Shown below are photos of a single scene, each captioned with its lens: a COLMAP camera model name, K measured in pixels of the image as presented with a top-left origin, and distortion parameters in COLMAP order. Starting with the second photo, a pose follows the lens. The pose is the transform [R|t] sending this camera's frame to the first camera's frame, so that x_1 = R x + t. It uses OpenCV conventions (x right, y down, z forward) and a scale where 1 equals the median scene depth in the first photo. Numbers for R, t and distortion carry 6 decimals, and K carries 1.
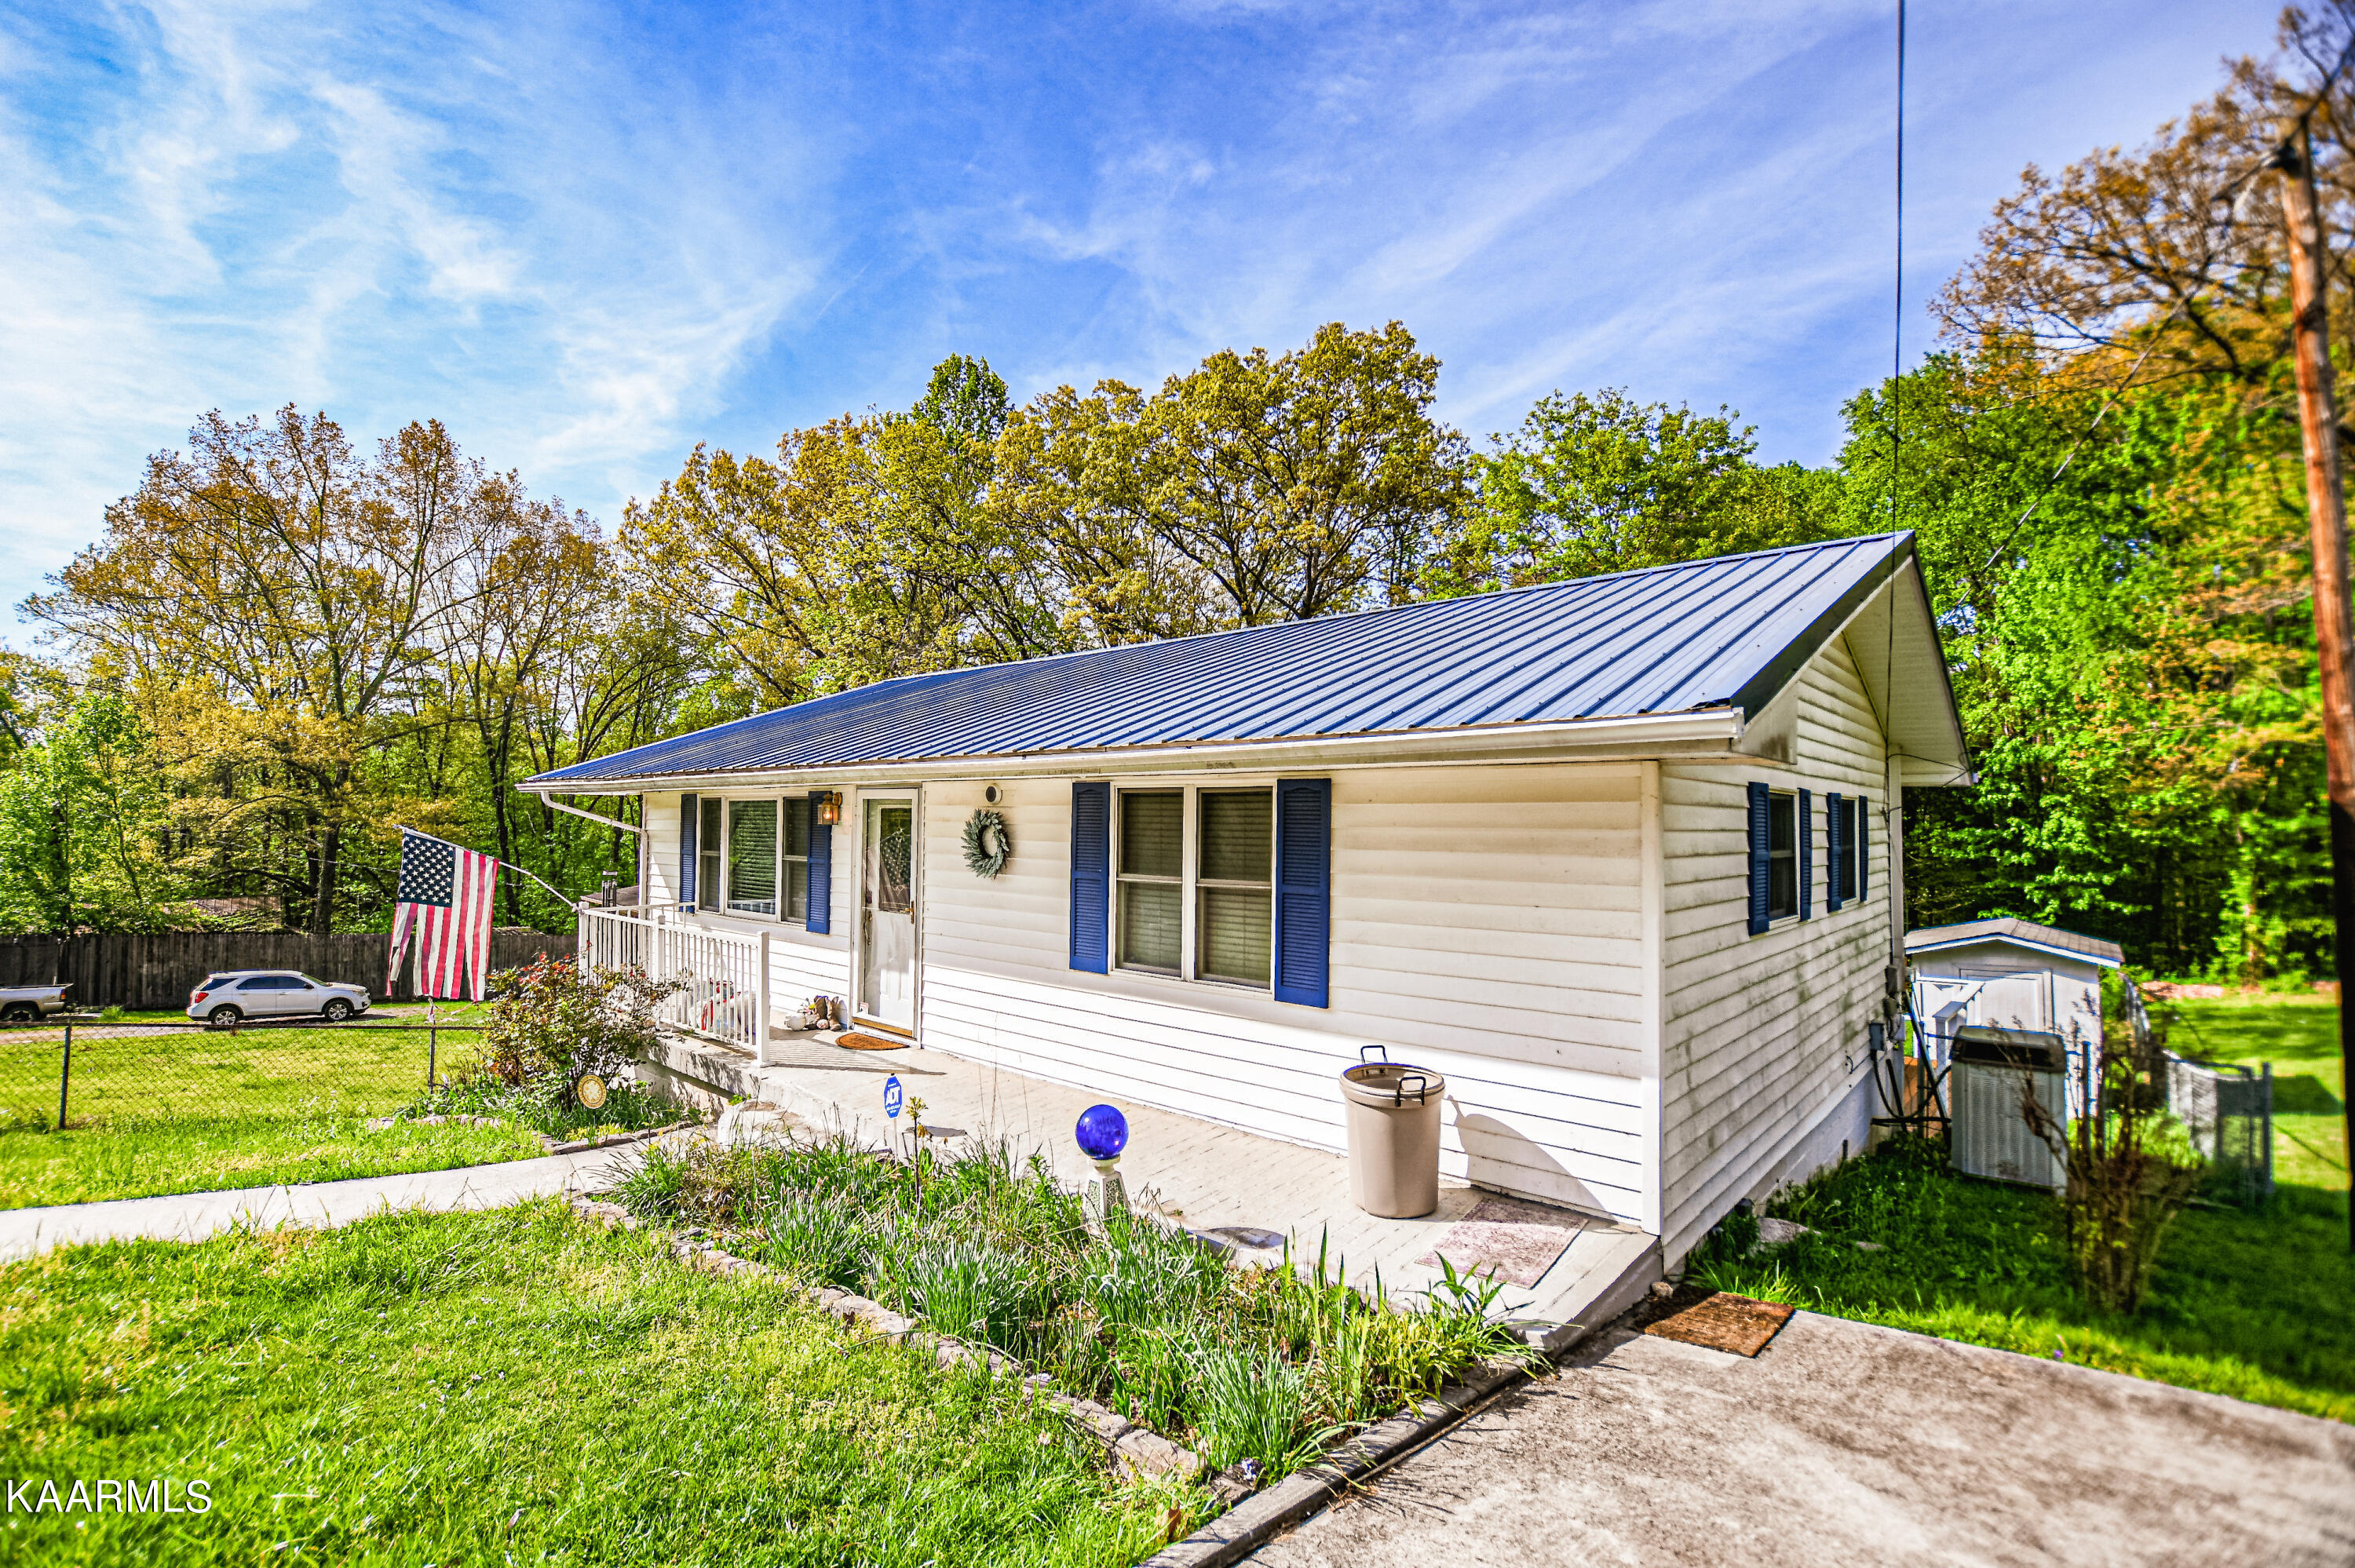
lens RADIAL K [[1080.0, 0, 1131.4], [0, 1080.0, 788.2], [0, 0, 1]] dist [-0.029964, 0.002779]
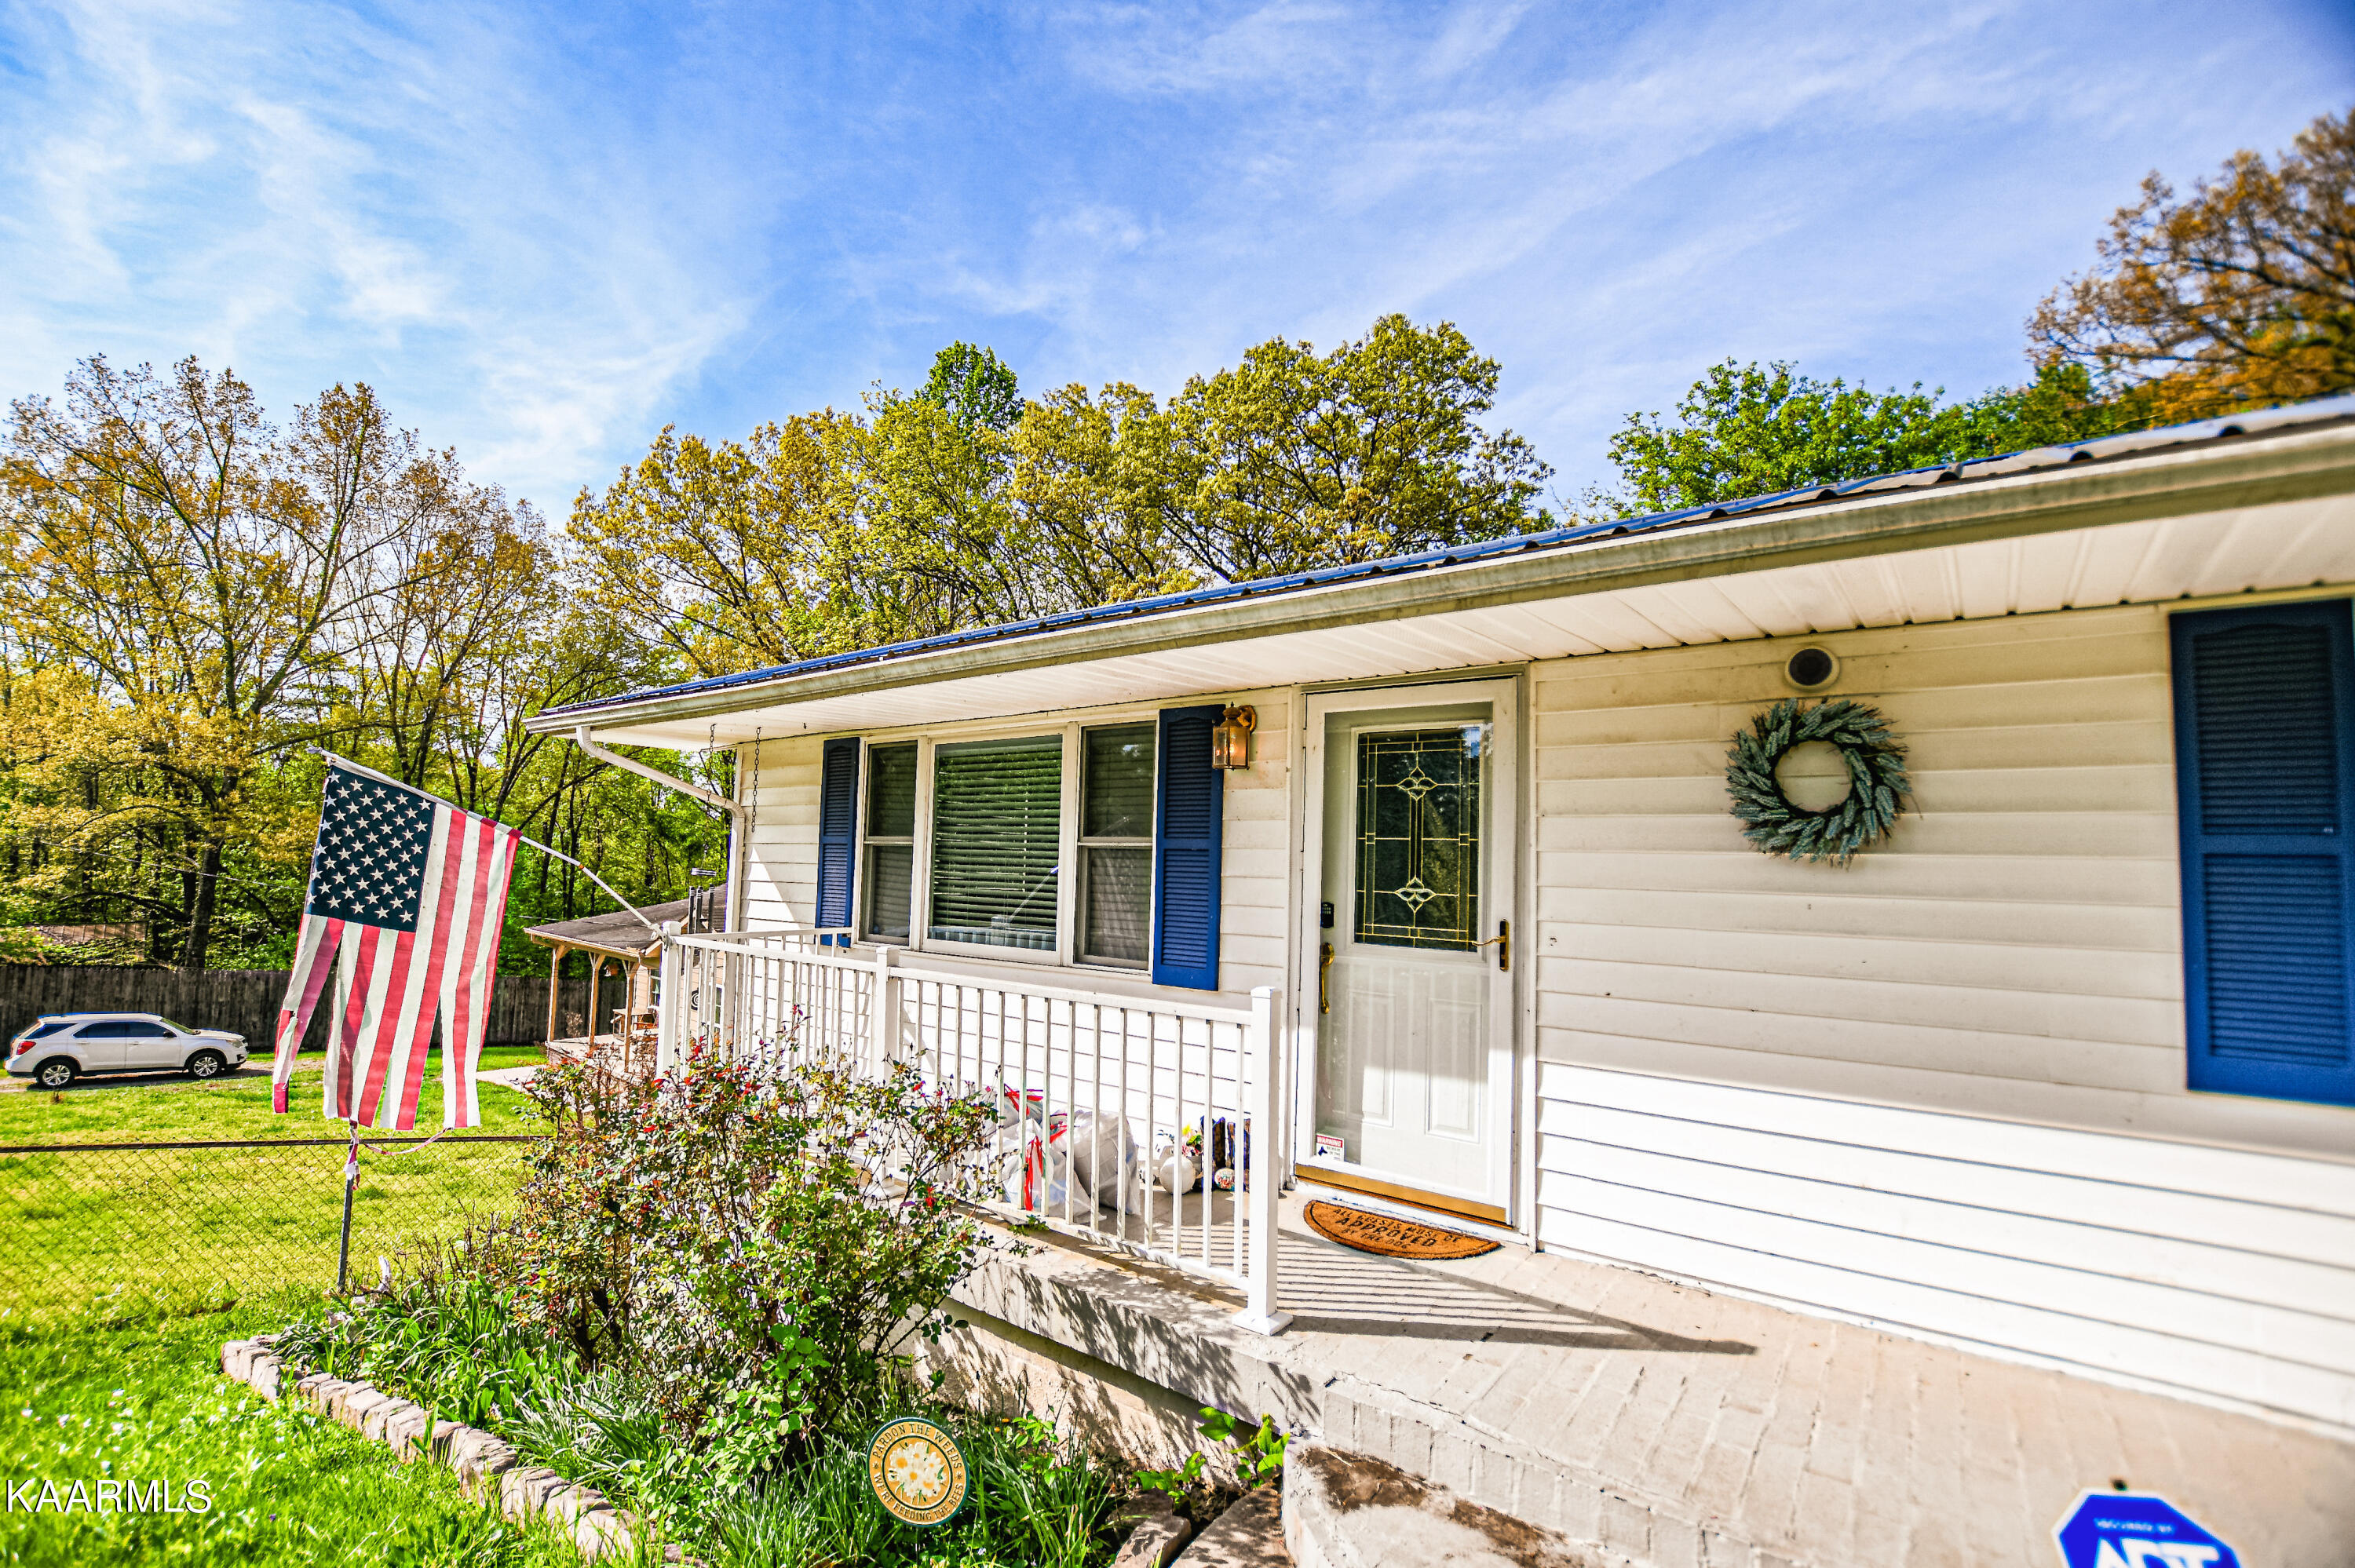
lens RADIAL K [[1080.0, 0, 1135.3], [0, 1080.0, 788.8], [0, 0, 1]] dist [-0.029964, 0.002779]
pose [[0.997429, 0.024367, 0.067394, -0.105374], [-0.021520, 0.998858, -0.042653, 0.019179], [-0.068357, 0.041093, 0.996814, 0.149050]]
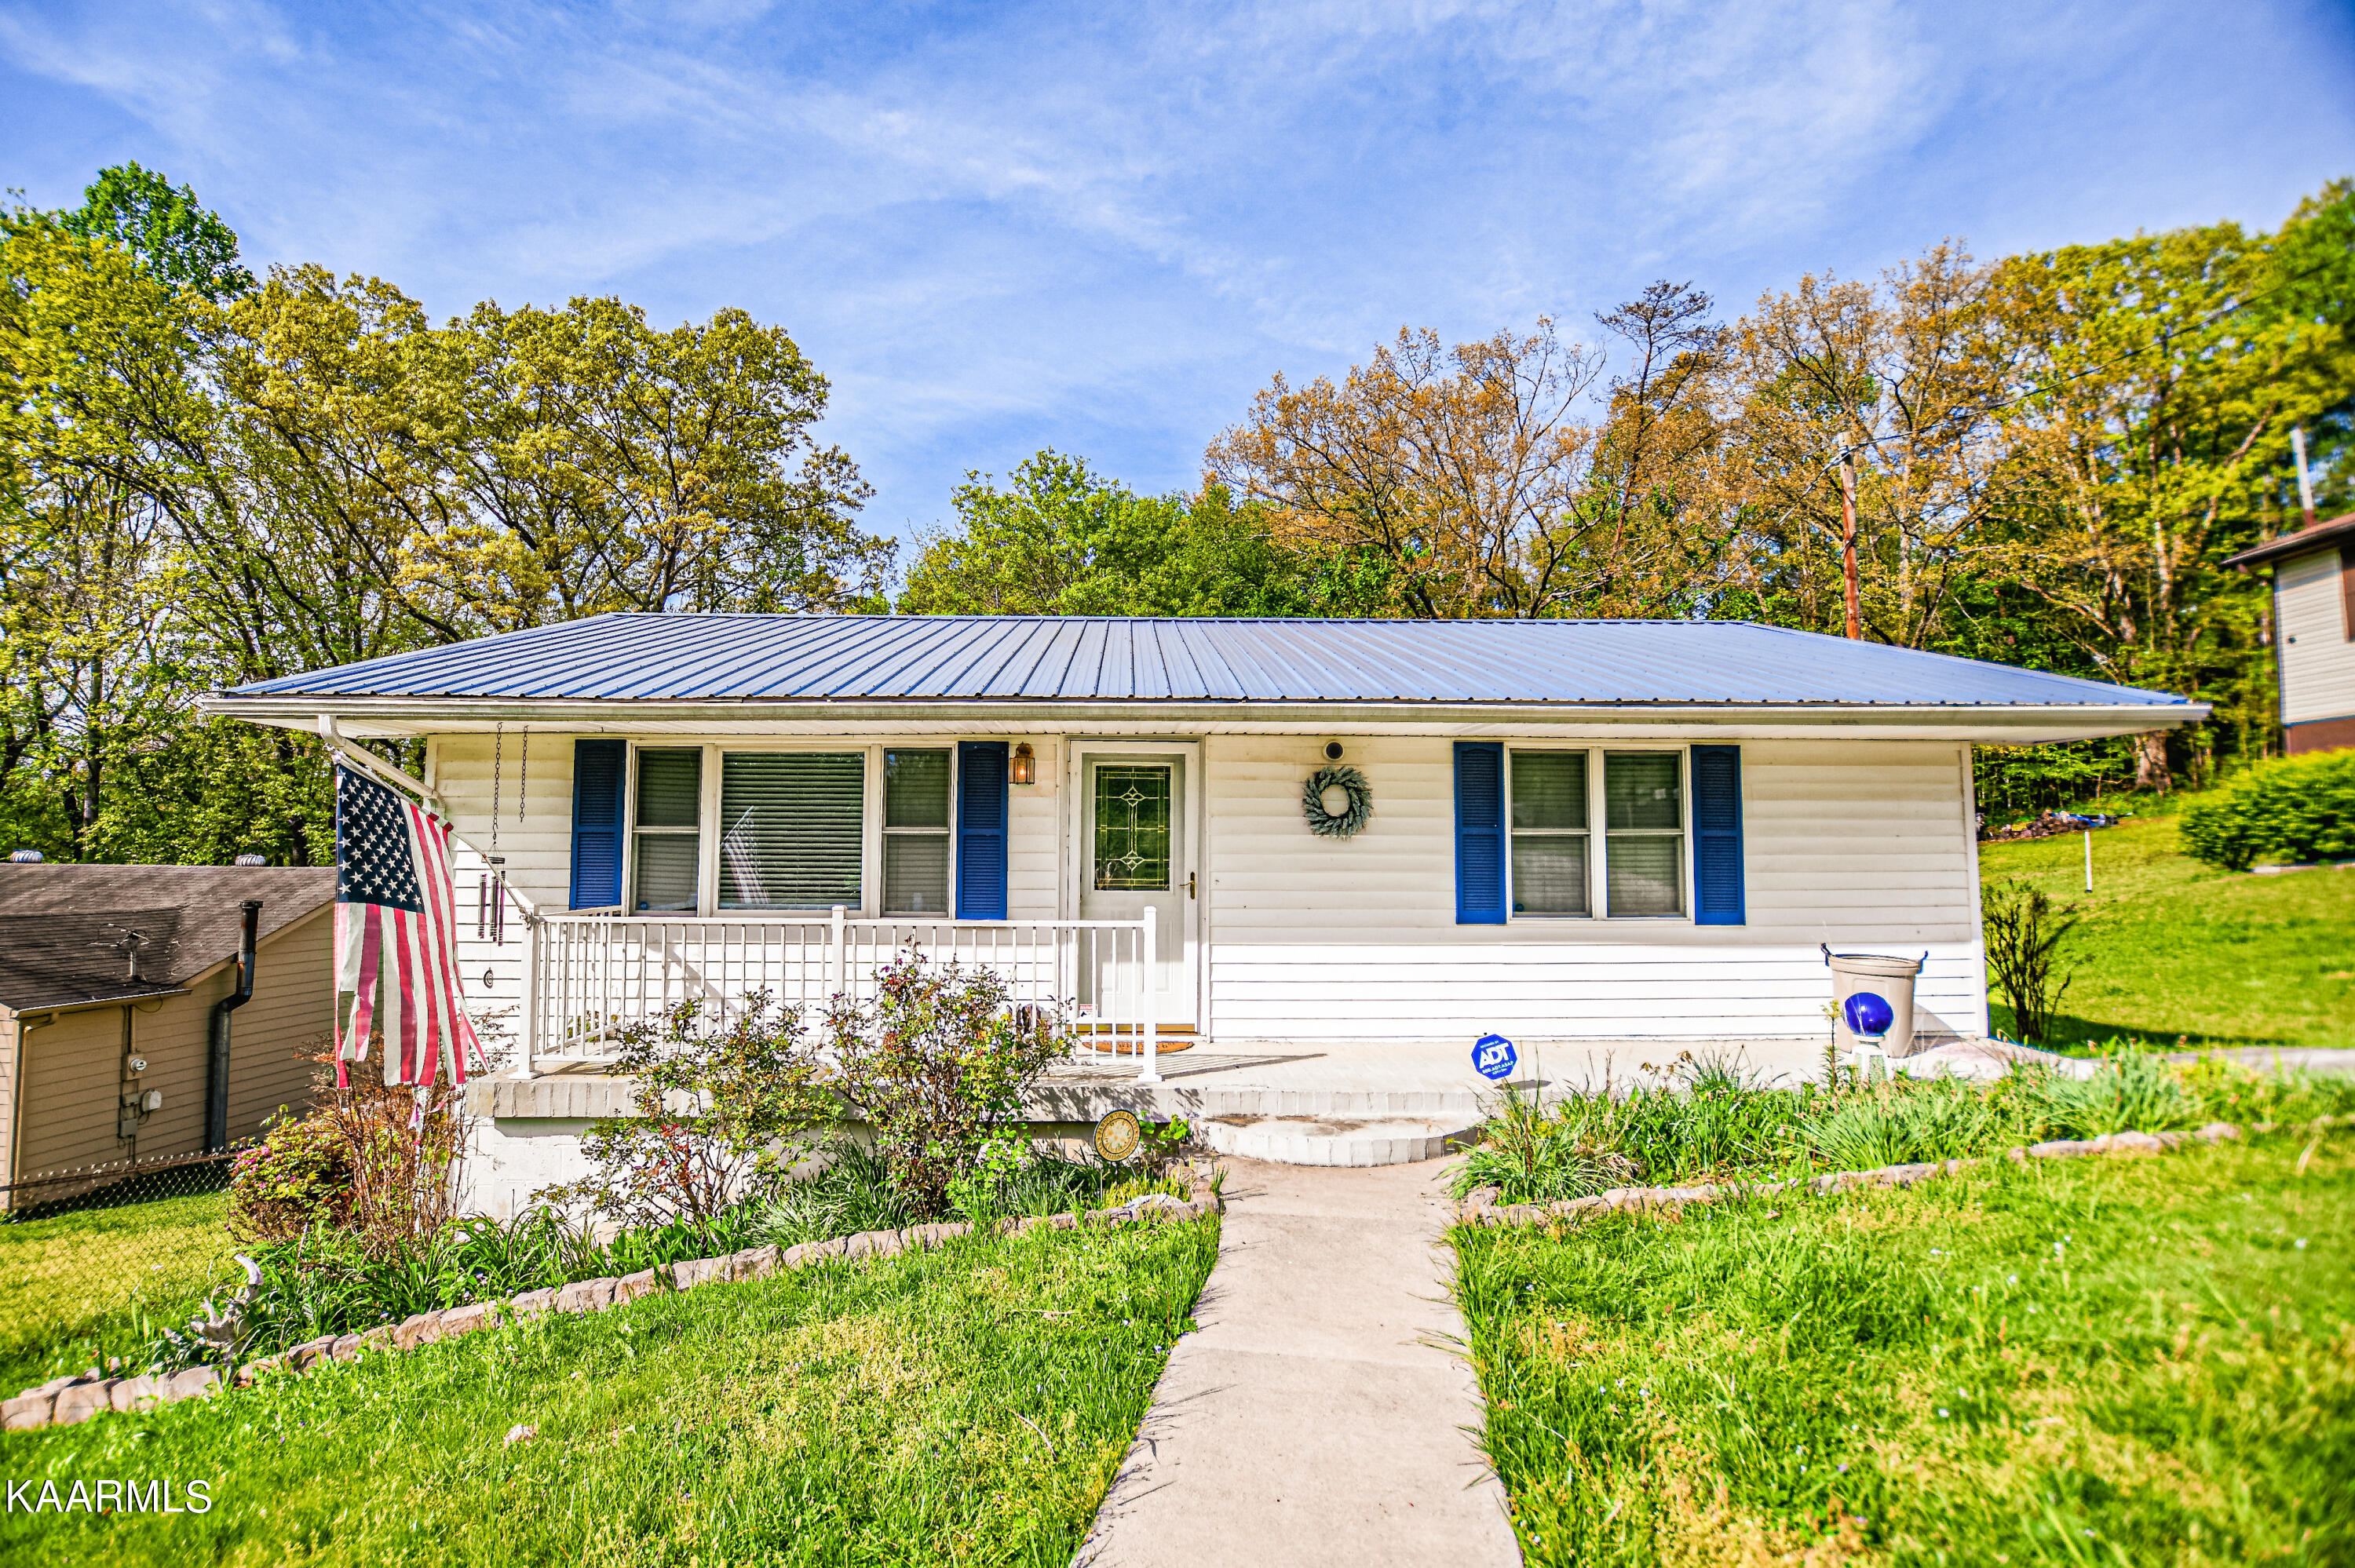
lens RADIAL K [[1080.0, 0, 1151.3], [0, 1080.0, 764.9], [0, 0, 1]] dist [-0.029964, 0.002779]
pose [[0.714242, 0.054208, 0.697796, -0.224309], [-0.017680, 0.998075, -0.059437, 0.019068], [-0.699675, 0.030115, 0.713826, 0.108894]]
